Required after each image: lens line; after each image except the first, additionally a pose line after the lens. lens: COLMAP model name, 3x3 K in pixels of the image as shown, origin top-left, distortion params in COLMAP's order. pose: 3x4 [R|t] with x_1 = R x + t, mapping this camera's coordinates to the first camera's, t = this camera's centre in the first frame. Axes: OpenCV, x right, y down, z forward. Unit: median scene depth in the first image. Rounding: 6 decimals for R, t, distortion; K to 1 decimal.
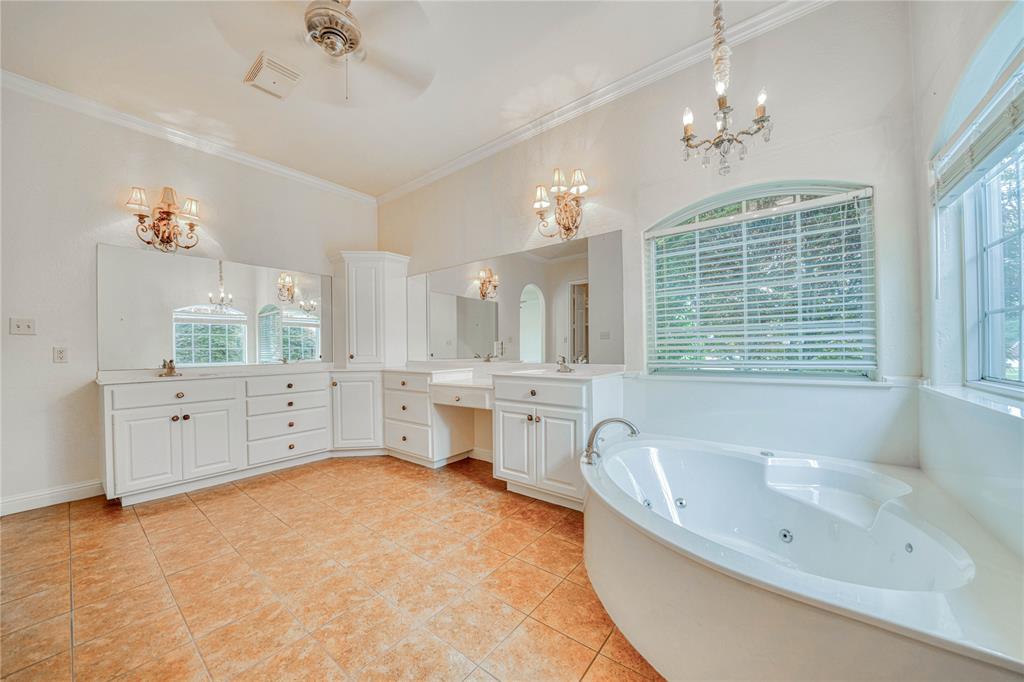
lens RADIAL K [[361.7, 0, 498.0], [0, 361.7, 349.2], [0, 0, 1]] dist [-0.019069, 0.000428]
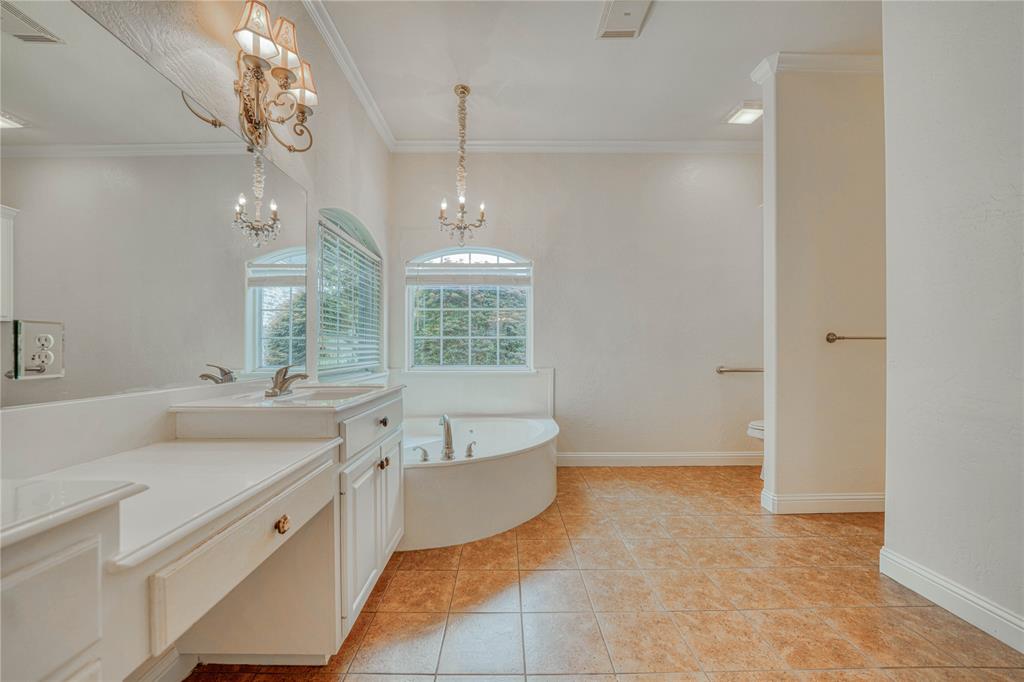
lens RADIAL K [[373.4, 0, 502.2], [0, 373.4, 347.0], [0, 0, 1]] dist [-0.006828, 0.000123]
pose [[-0.623729, 0.014379, 0.781509, -0.525418], [0.005863, 0.999889, -0.013718, -0.000518], [-0.781619, -0.003974, -0.623743, 1.221956]]
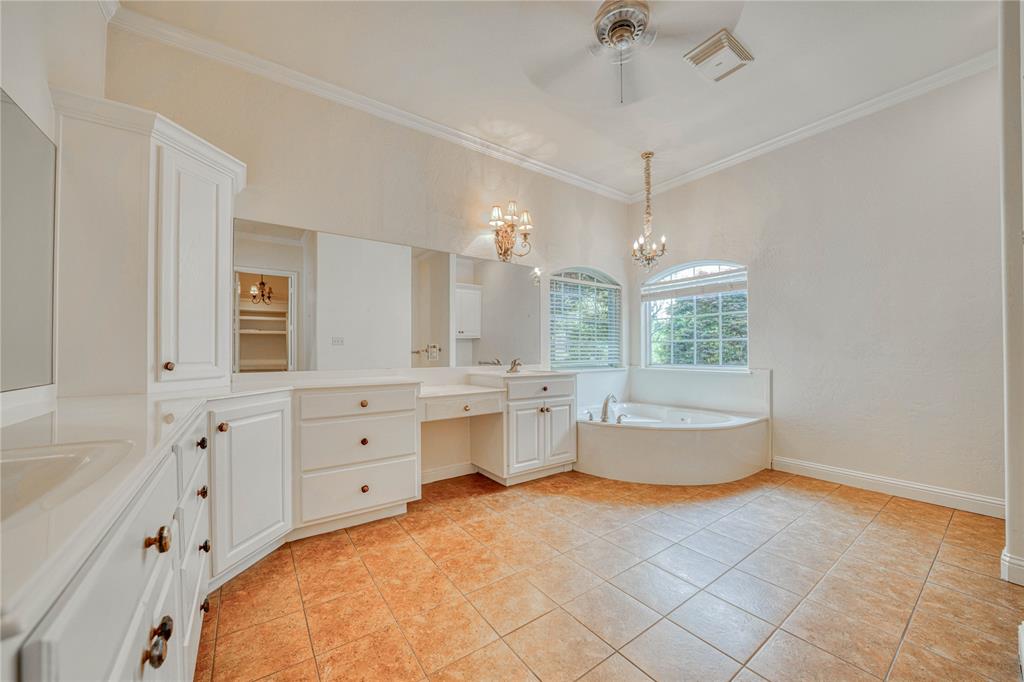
lens RADIAL K [[361.7, 0, 514.5], [0, 361.7, 349.6], [0, 0, 1]] dist [-0.019069, 0.000428]
pose [[0.275252, 0.020911, 0.961145, -1.080692], [-0.000188, 0.999765, -0.021698, 0.015592], [-0.961372, 0.005791, 0.275191, 0.749848]]
